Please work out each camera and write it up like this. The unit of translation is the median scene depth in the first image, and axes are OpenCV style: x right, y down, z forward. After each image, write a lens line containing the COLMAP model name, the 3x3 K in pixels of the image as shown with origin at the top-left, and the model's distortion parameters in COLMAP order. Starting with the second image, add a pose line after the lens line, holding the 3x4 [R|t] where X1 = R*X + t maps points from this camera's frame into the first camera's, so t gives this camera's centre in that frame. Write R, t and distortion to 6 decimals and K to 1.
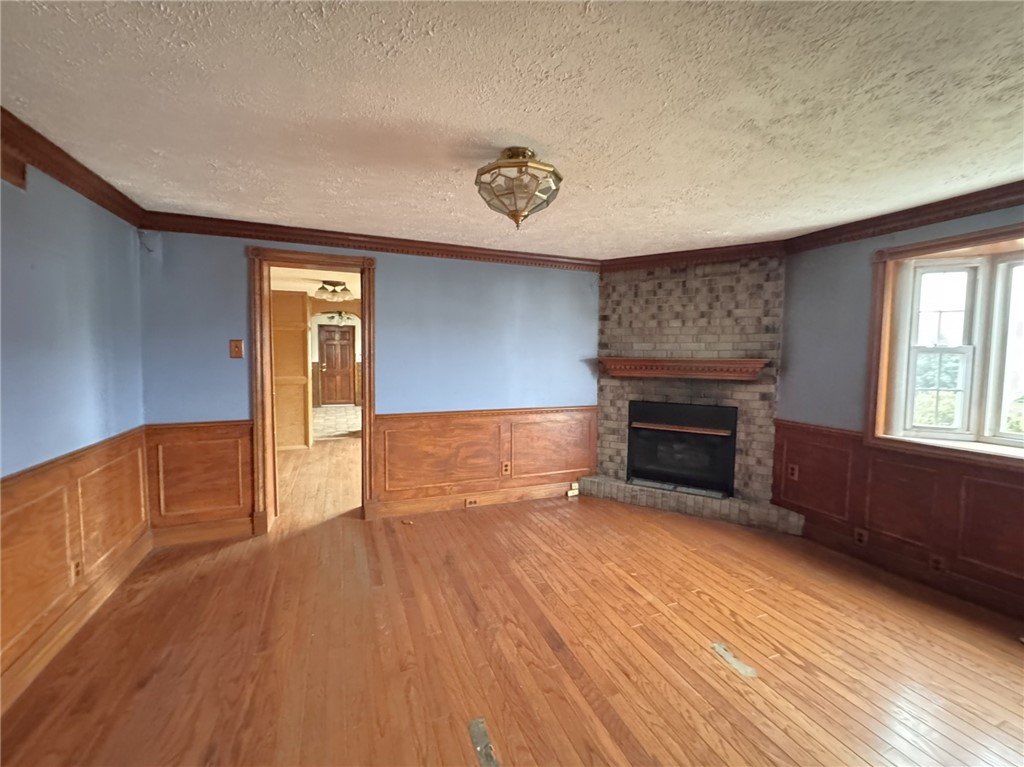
lens RADIAL K [[421.6, 0, 508.4], [0, 421.6, 382.5], [0, 0, 1]] dist [-0.003481, -0.000220]
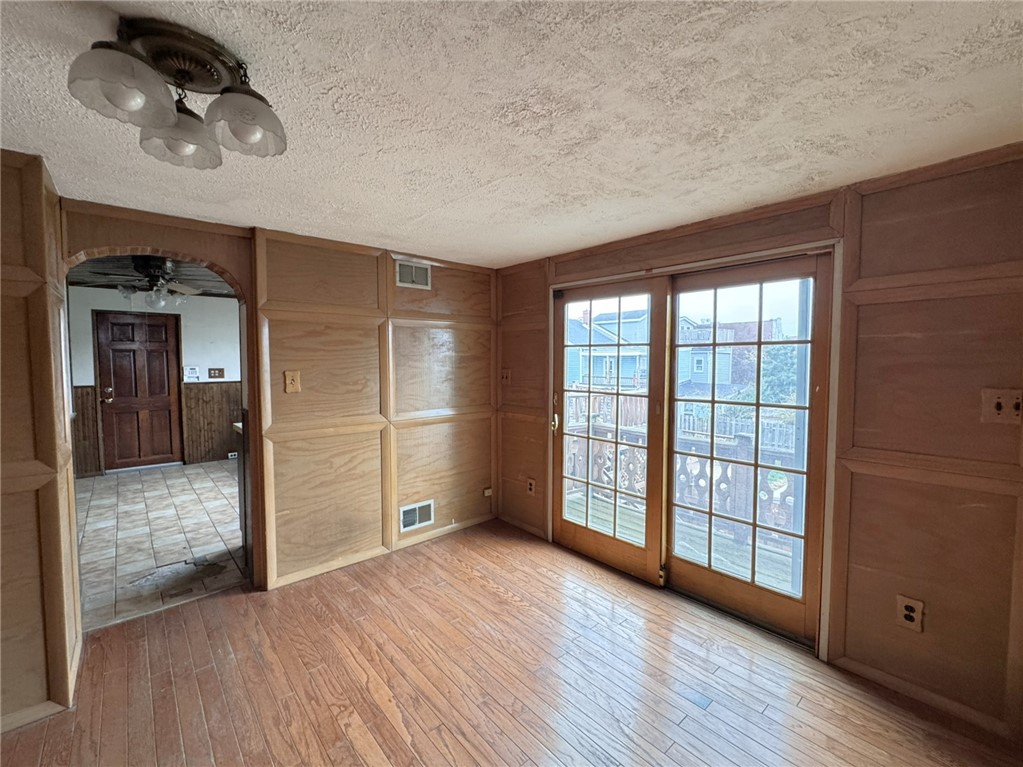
lens RADIAL K [[421.2, 0, 503.6], [0, 421.2, 382.5], [0, 0, 1]] dist [-0.003481, -0.000220]
pose [[0.938791, -0.030828, 0.343106, -0.162936], [0.035059, 0.999366, -0.006134, -0.031599], [-0.342700, 0.017788, 0.939277, 0.358383]]
